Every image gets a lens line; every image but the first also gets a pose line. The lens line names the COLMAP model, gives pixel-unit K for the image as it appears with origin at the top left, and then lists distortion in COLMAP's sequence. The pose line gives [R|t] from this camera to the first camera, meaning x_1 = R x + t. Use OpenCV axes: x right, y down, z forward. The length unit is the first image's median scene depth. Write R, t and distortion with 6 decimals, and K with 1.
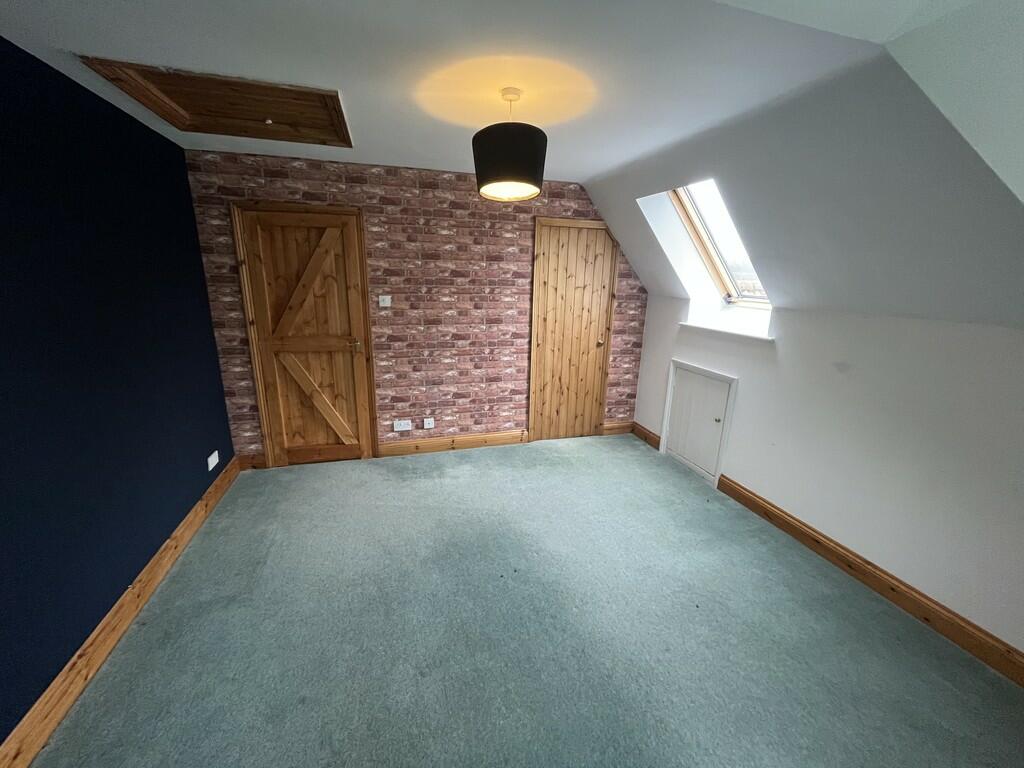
lens RADIAL K [[414.3, 0, 512.0], [0, 414.3, 384.9], [0, 0, 1]] dist [-0.006468, -0.000444]
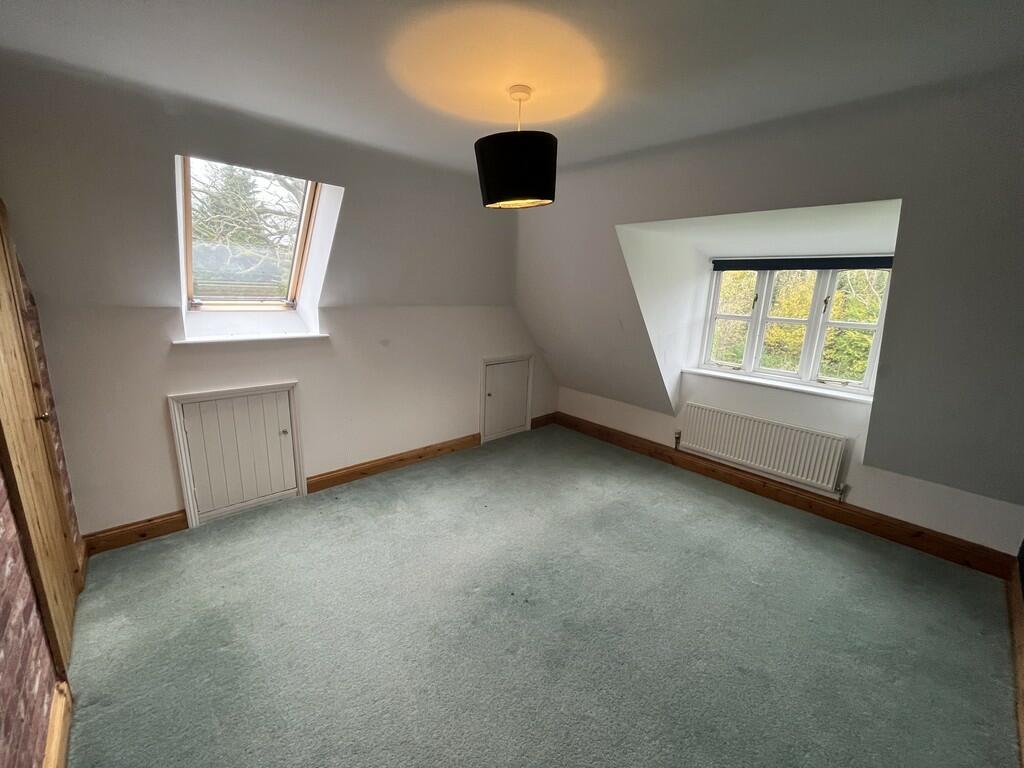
lens RADIAL K [[414.3, 0, 511.0], [0, 414.3, 381.6], [0, 0, 1]] dist [-0.006468, -0.000444]
pose [[-0.434407, -0.241299, 0.867793, -0.502592], [0.180265, 0.920665, 0.346239, -0.248532], [-0.882493, 0.306842, -0.356445, 0.840070]]
